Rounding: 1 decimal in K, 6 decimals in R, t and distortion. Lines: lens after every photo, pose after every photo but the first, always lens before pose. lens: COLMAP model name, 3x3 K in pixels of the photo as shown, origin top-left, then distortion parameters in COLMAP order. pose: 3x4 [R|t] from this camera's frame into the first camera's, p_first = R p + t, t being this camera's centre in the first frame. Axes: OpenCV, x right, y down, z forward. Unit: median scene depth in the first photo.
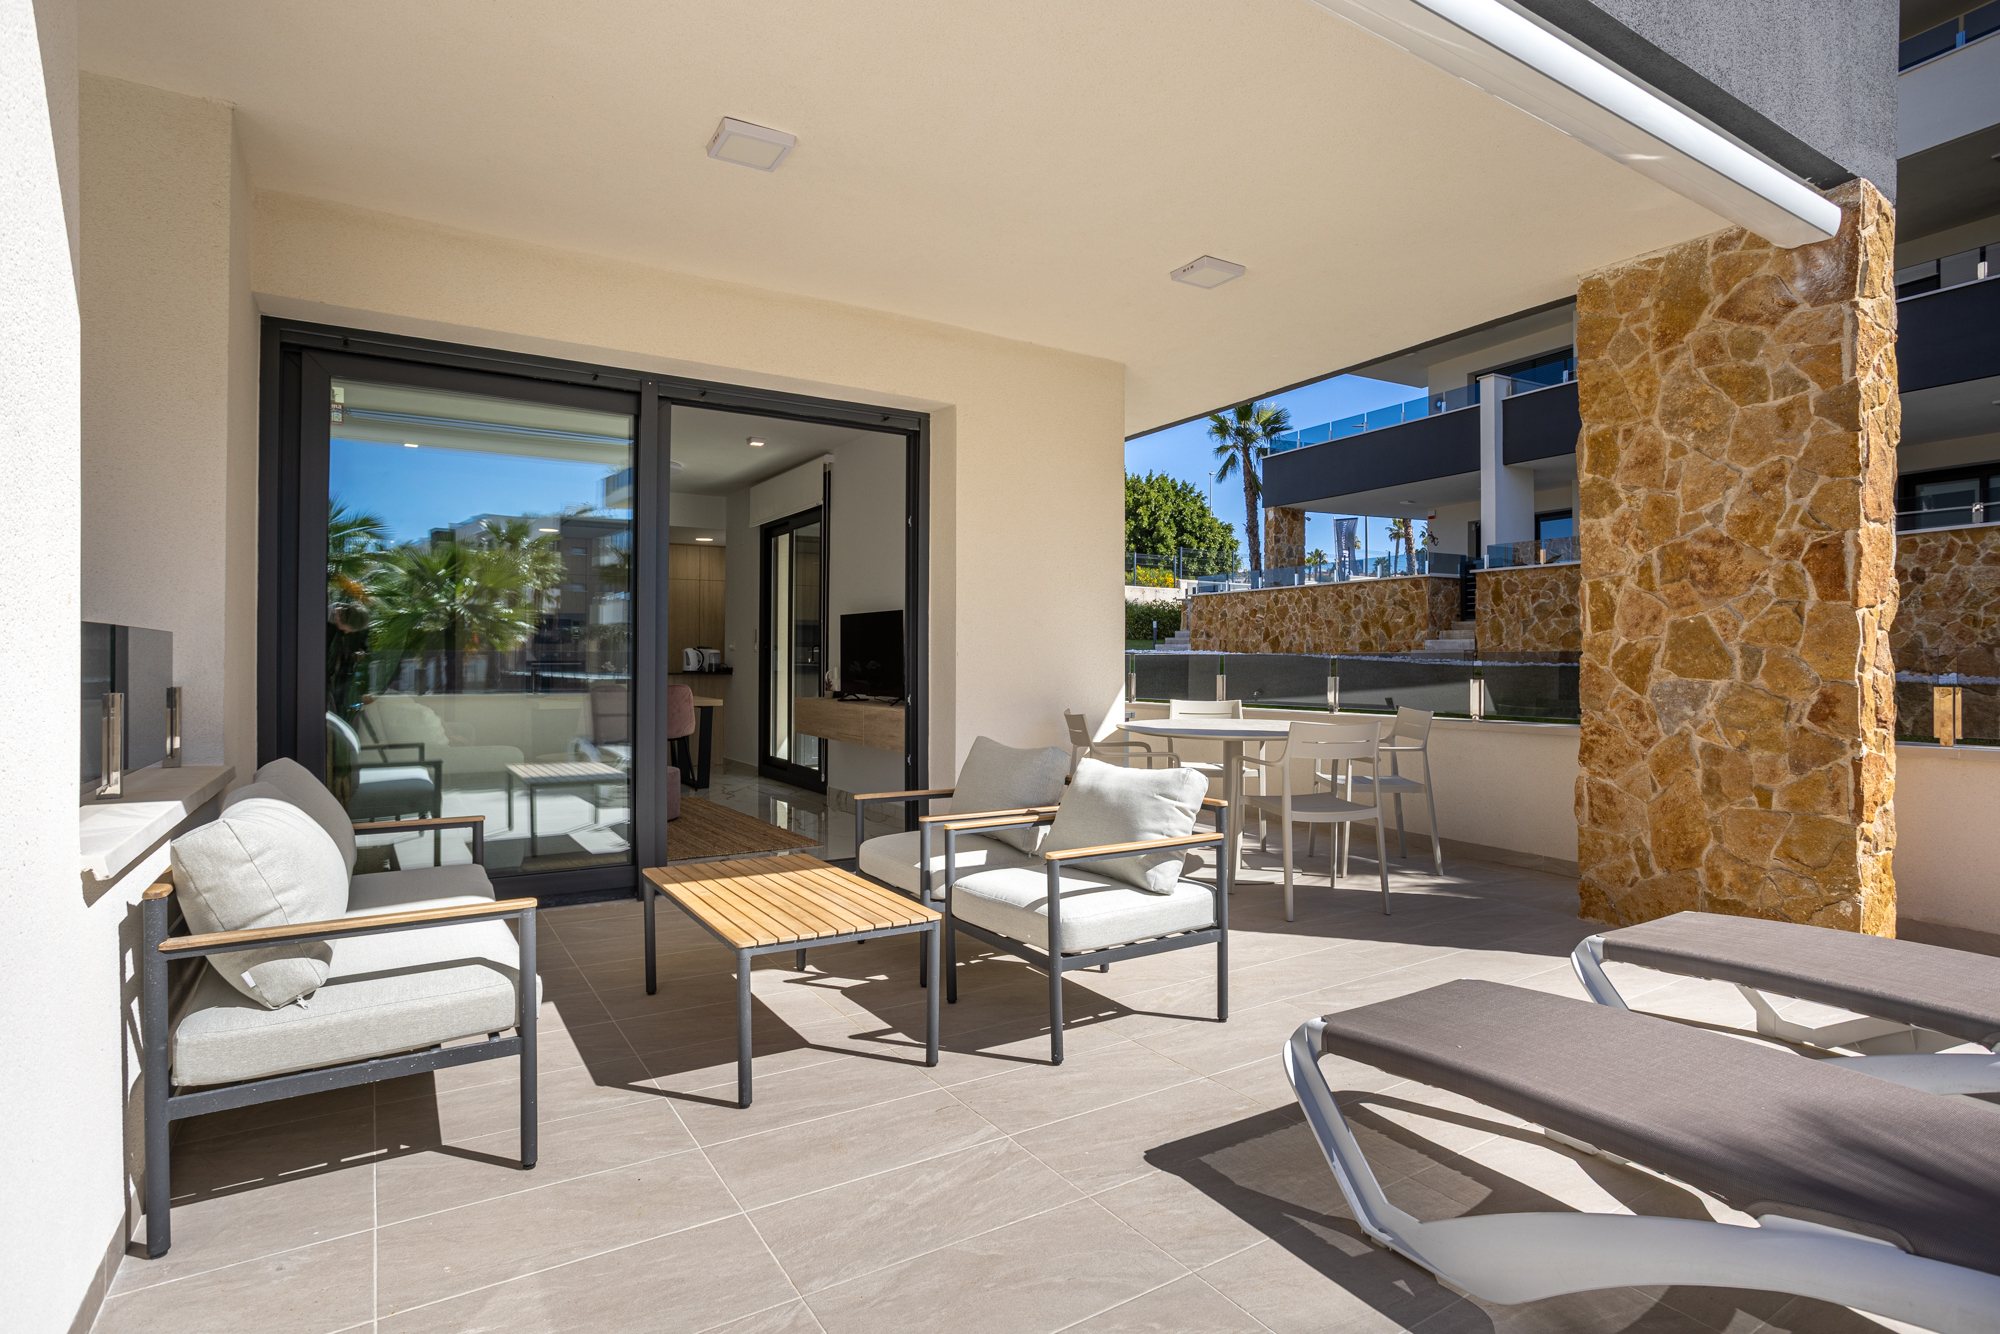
lens RADIAL K [[996.6, 0, 1003.2], [0, 996.6, 642.7], [0, 0, 1]] dist [-0.038431, 0.023513]
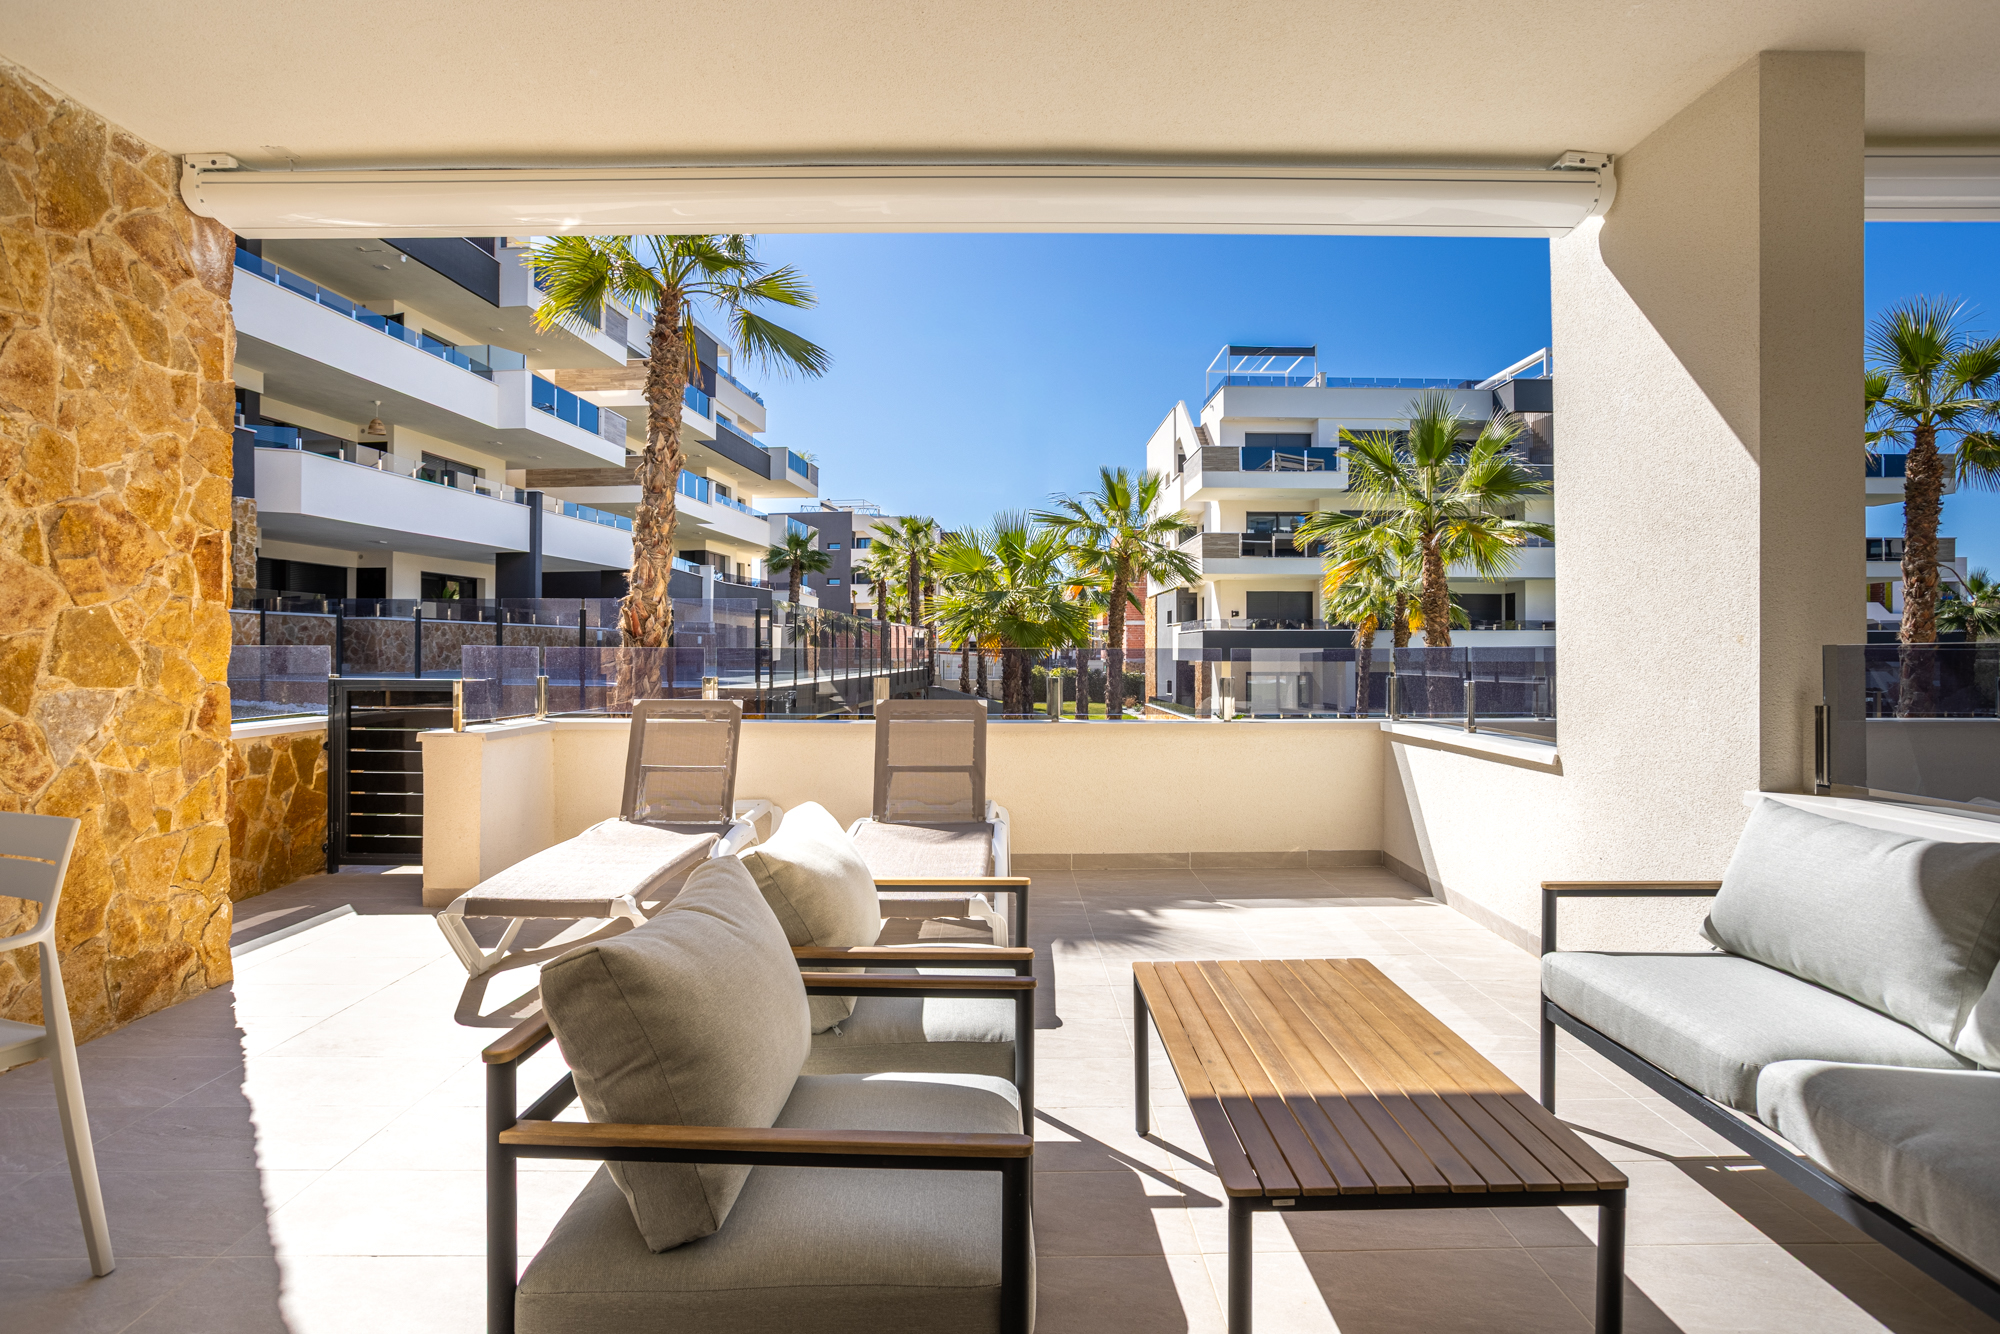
lens RADIAL K [[996.6, 0, 1003.2], [0, 996.6, 642.7], [0, 0, 1]] dist [-0.038431, 0.023513]
pose [[-0.848617, -0.000228, 0.529008, -0.300671], [-0.012565, 0.999726, -0.019725, 0.007698], [-0.528858, -0.023386, -0.848388, 1.272573]]
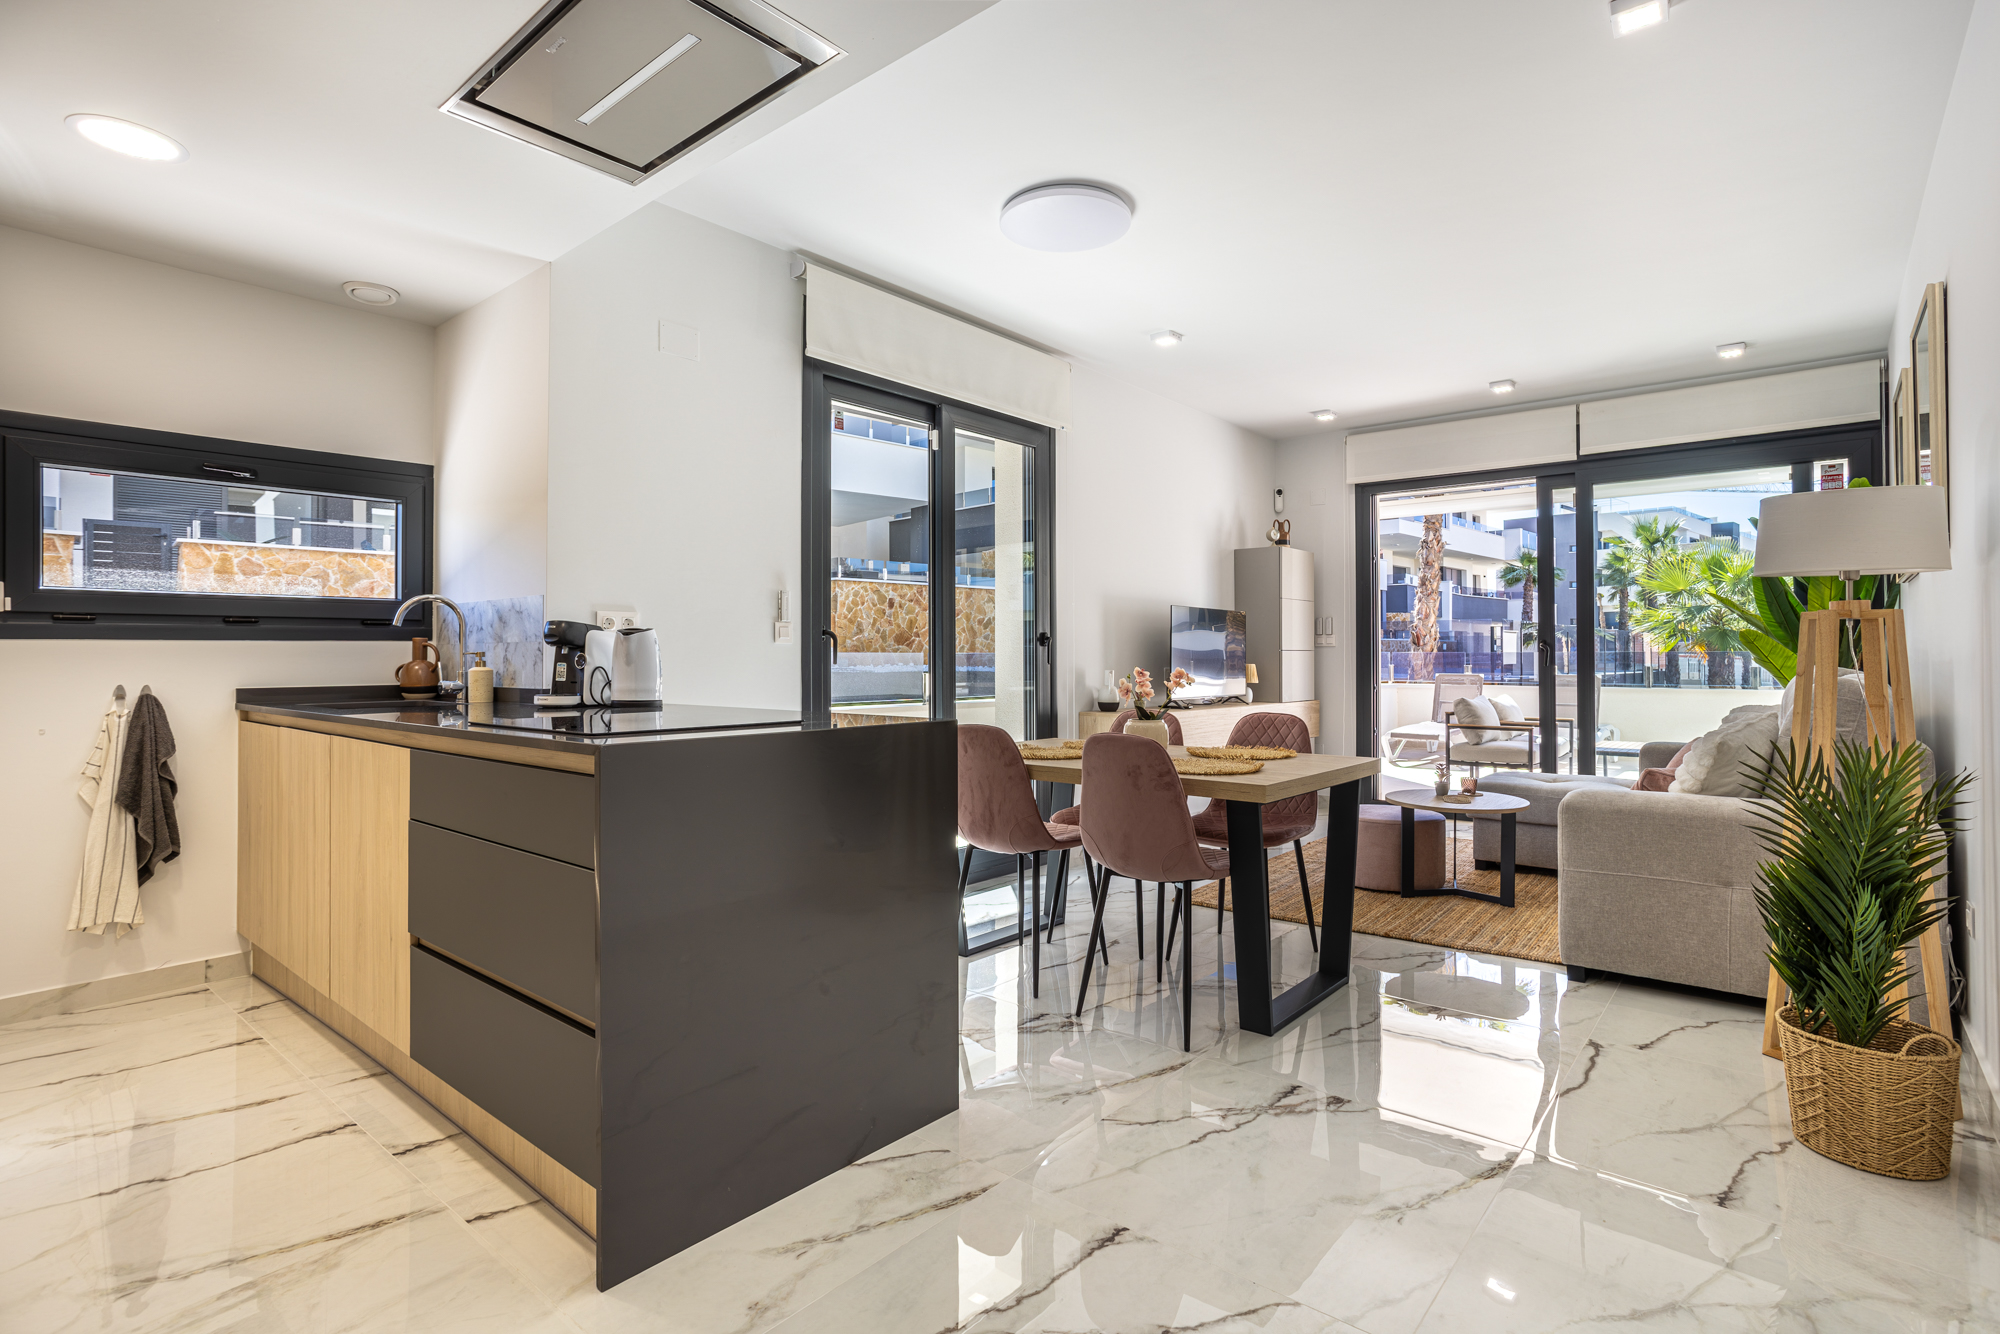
lens RADIAL K [[988.6, 0, 1013.4], [0, 988.6, 640.5], [0, 0, 1]] dist [-0.046002, 0.030273]
pose [[-0.308843, 0.012632, 0.951029, -1.697728], [-0.014569, 0.999732, -0.018011, 0.030408], [-0.951001, -0.019418, -0.308576, 2.611284]]
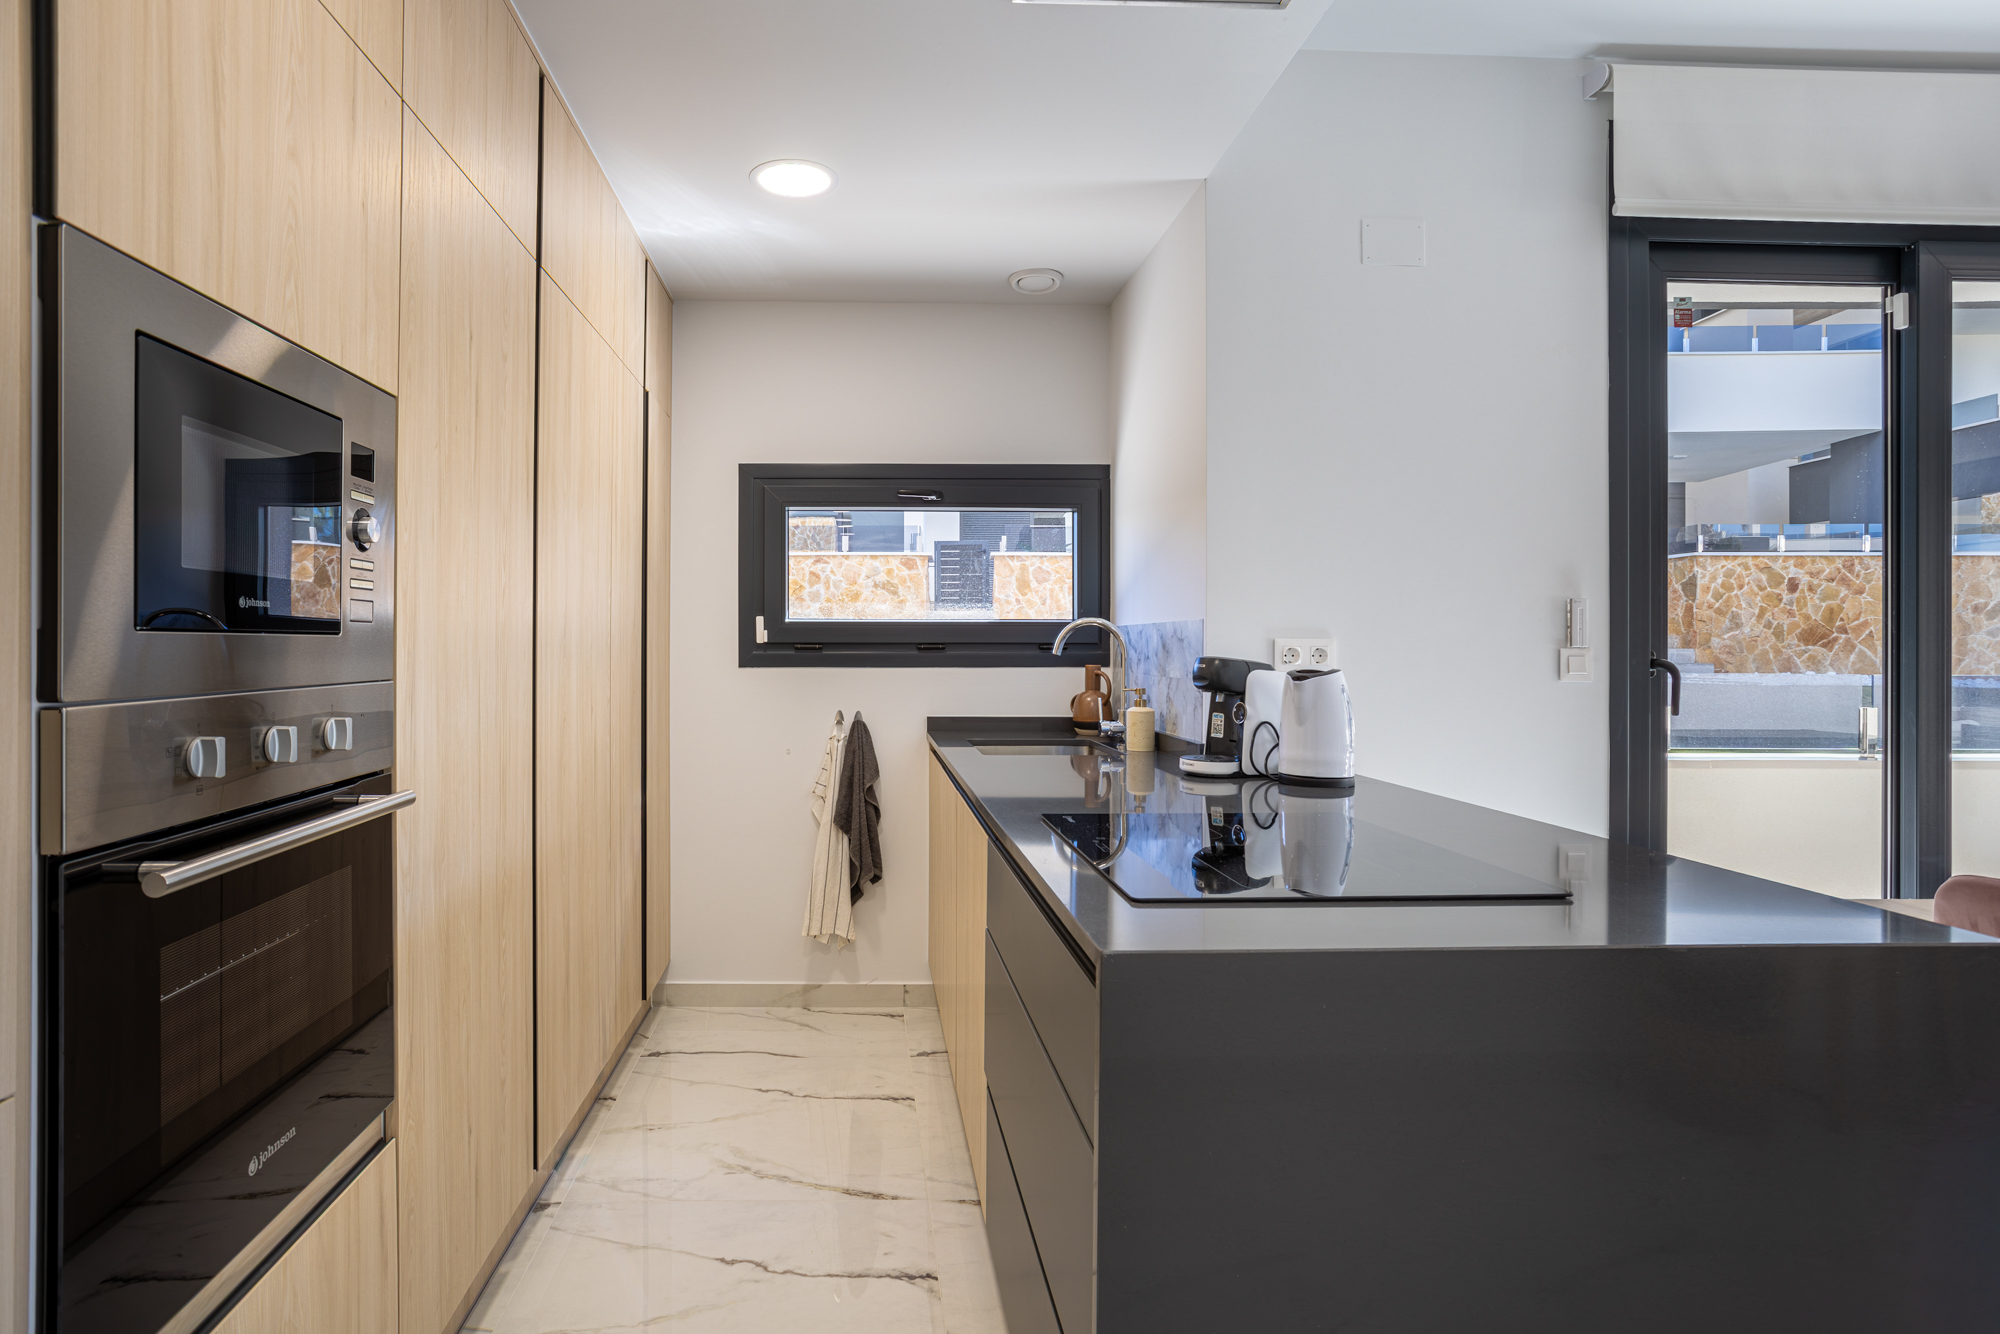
lens RADIAL K [[1030.9, 0, 896.6], [0, 1030.9, 640.1], [0, 0, 1]] dist [-0.051936, 0.023778]
pose [[0.511963, 0.001736, 0.859006, -1.442930], [-0.019173, 0.999772, 0.009406, -0.007855], [-0.858793, -0.021285, 0.511880, 2.564115]]
